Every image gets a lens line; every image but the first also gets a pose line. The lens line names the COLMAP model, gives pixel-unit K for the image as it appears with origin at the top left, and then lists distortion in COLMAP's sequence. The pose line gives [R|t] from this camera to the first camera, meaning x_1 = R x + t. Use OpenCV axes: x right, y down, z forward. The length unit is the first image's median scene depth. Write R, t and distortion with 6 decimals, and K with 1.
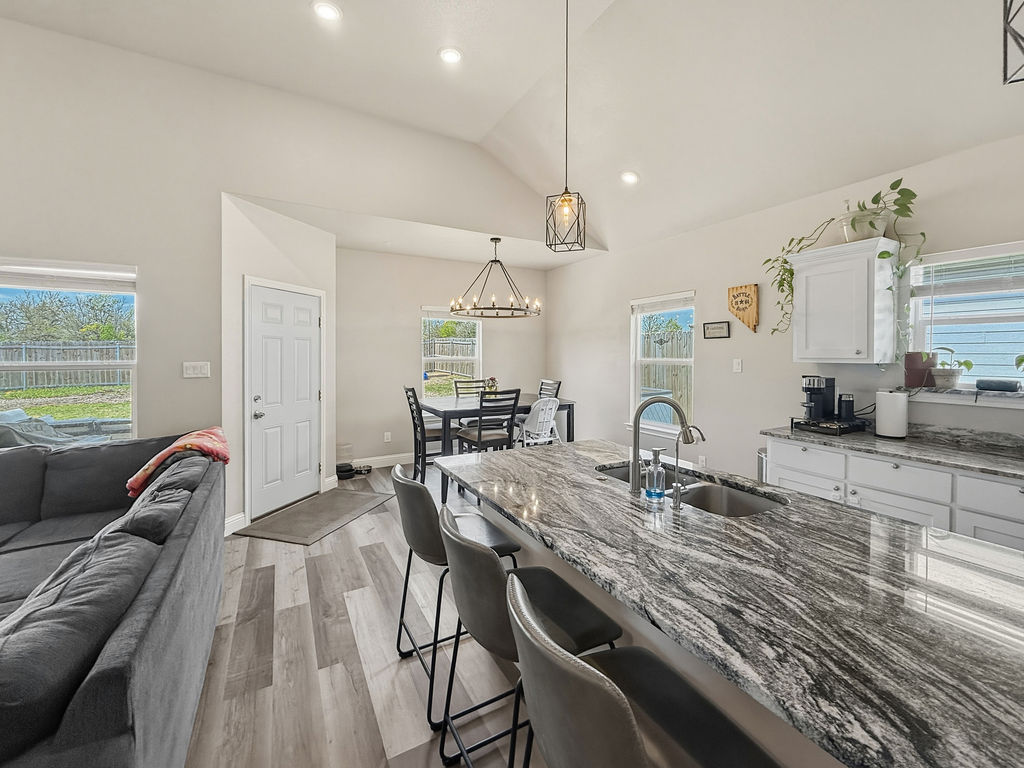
lens RADIAL K [[436.3, 0, 505.3], [0, 436.3, 358.1], [0, 0, 1]] dist [0.007988, -0.000254]
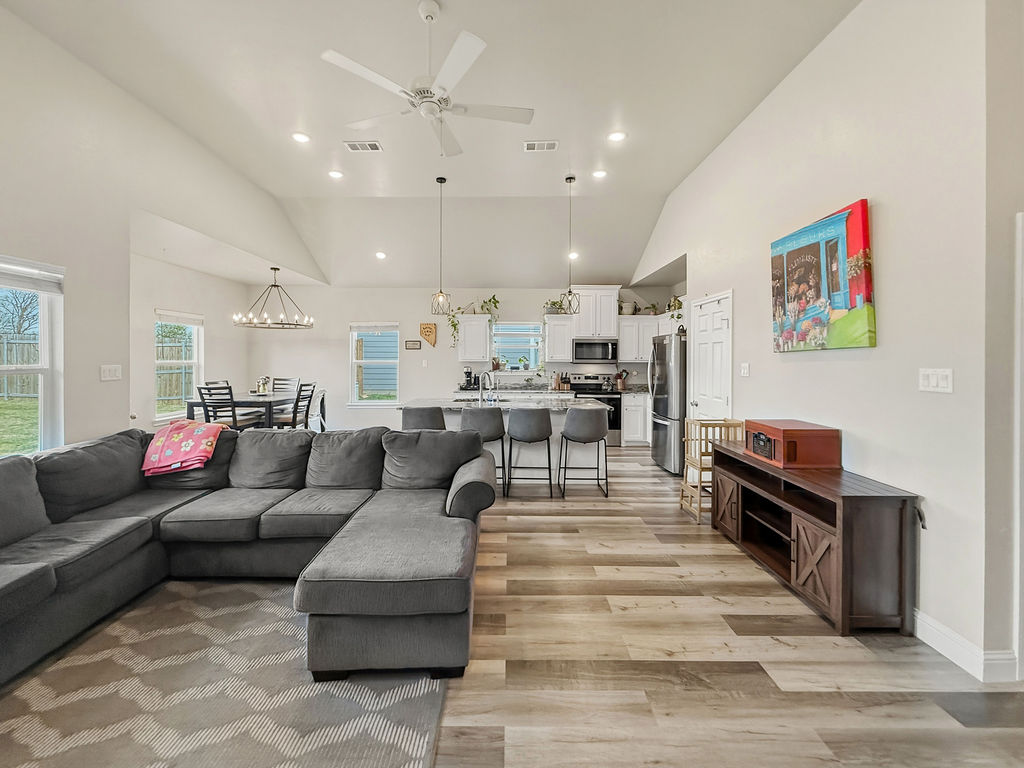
lens RADIAL K [[414.2, 0, 516.3], [0, 414.2, 364.4], [0, 0, 1]] dist [-0.000811, -0.000170]
pose [[0.474653, -0.013958, 0.880062, -1.263991], [0.007518, 0.999902, 0.011804, 0.003009], [-0.880141, 0.001014, 0.474712, -0.339819]]
